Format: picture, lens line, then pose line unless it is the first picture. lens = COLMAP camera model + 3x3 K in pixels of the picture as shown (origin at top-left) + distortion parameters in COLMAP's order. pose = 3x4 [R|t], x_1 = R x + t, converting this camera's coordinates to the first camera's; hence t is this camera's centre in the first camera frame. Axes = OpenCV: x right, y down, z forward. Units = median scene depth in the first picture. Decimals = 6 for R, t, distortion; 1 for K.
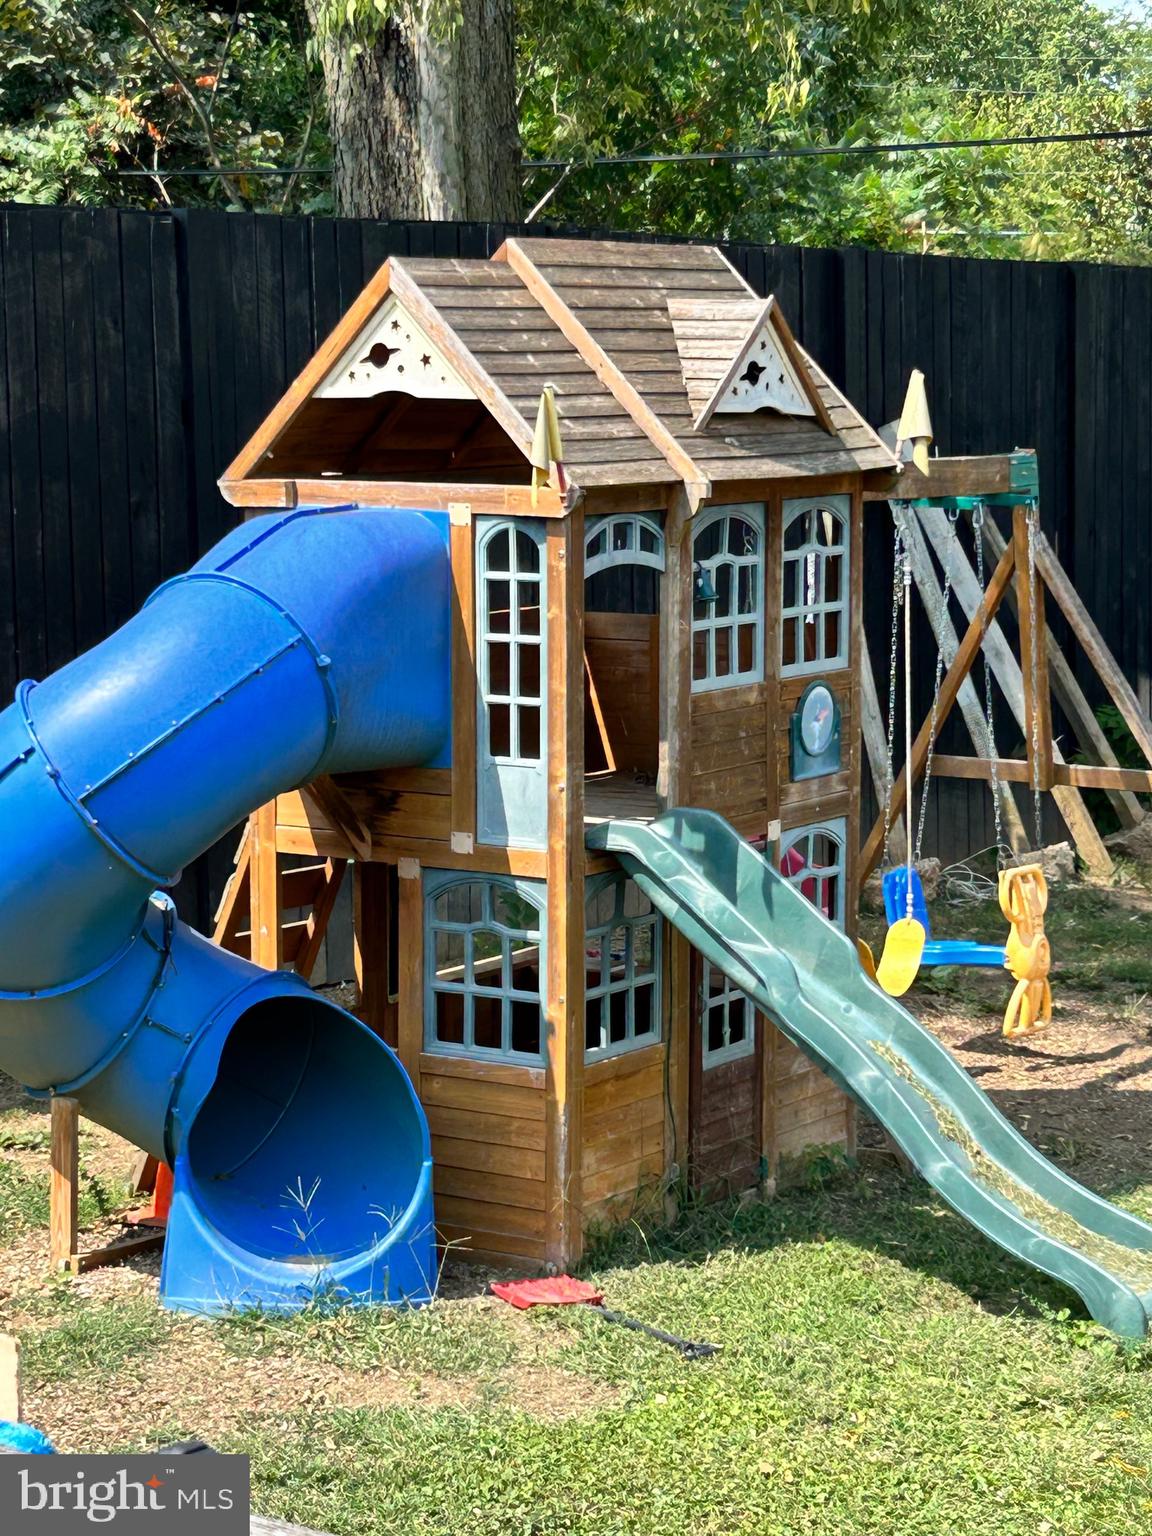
lens RADIAL K [[3576.7, 0, 576.0], [0, 3576.7, 768.0], [0, 0, 1]] dist [0.073813, 0.091861]
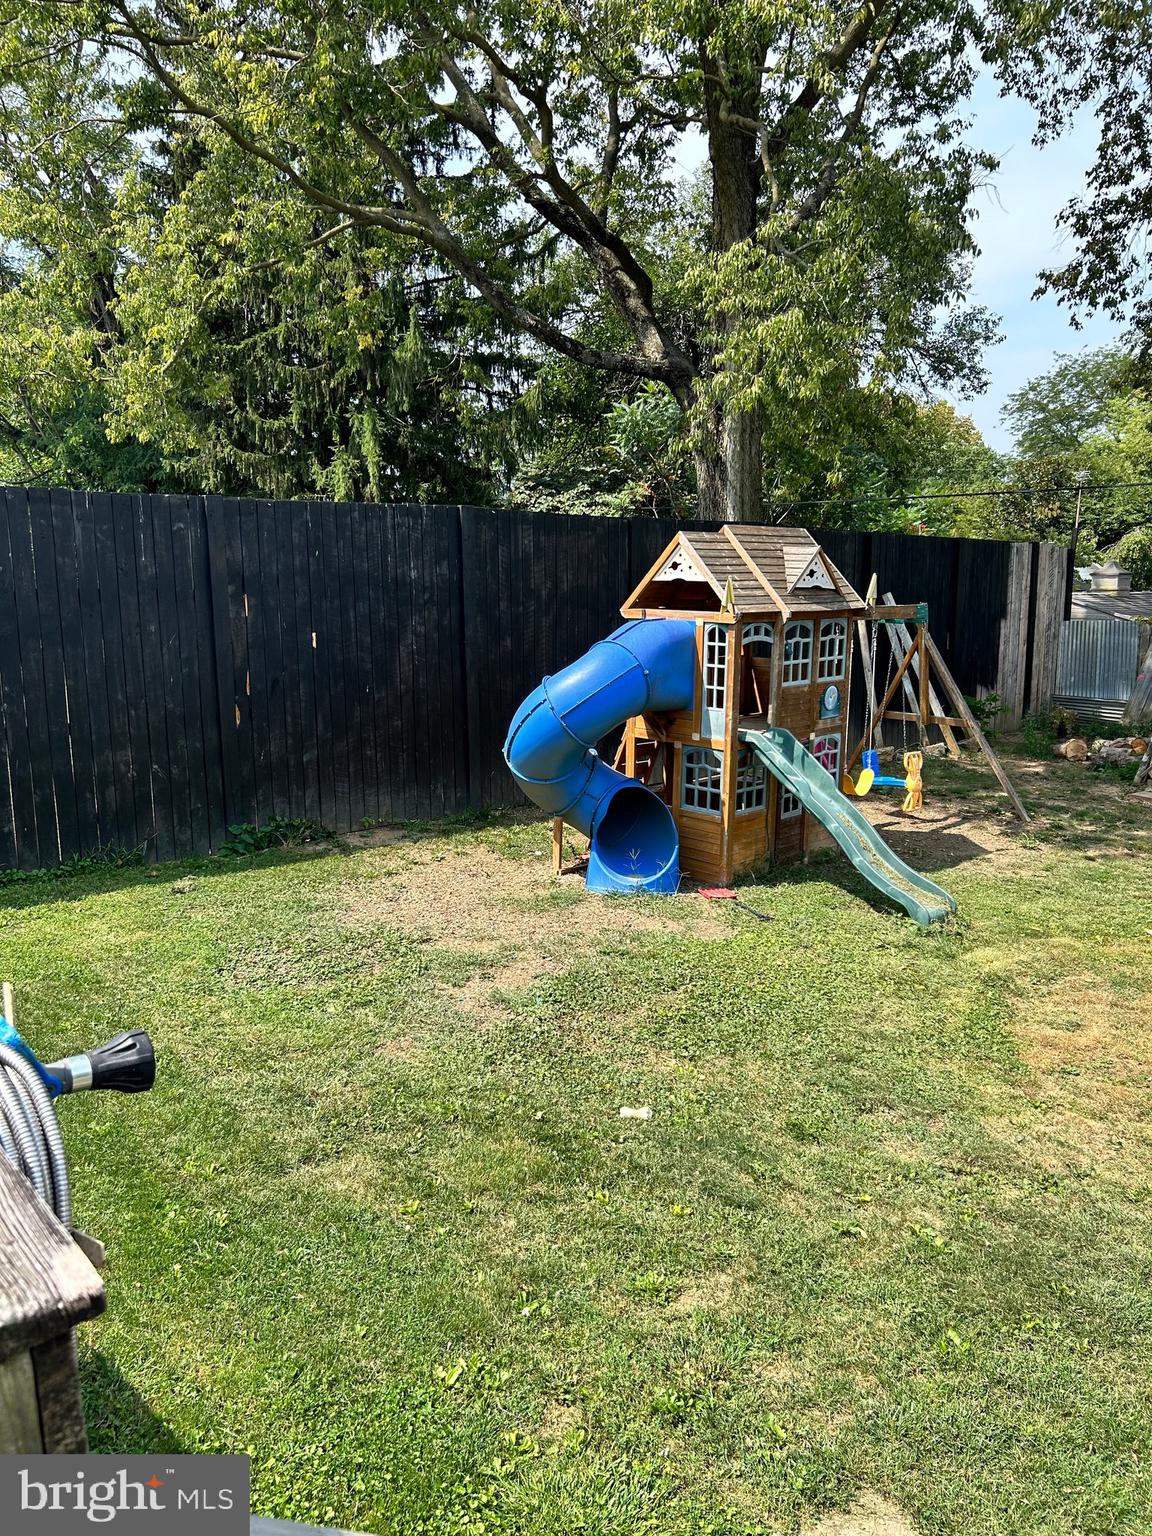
lens RADIAL K [[1122.8, 0, 576.0], [0, 1122.8, 768.0], [0, 0, 1]] dist [0.036179, -0.210781]
pose [[0.974444, 0.047113, -0.219634, 0.073264], [-0.034310, 0.997502, 0.061753, -0.006356], [0.221995, -0.052639, 0.973626, 0.095196]]
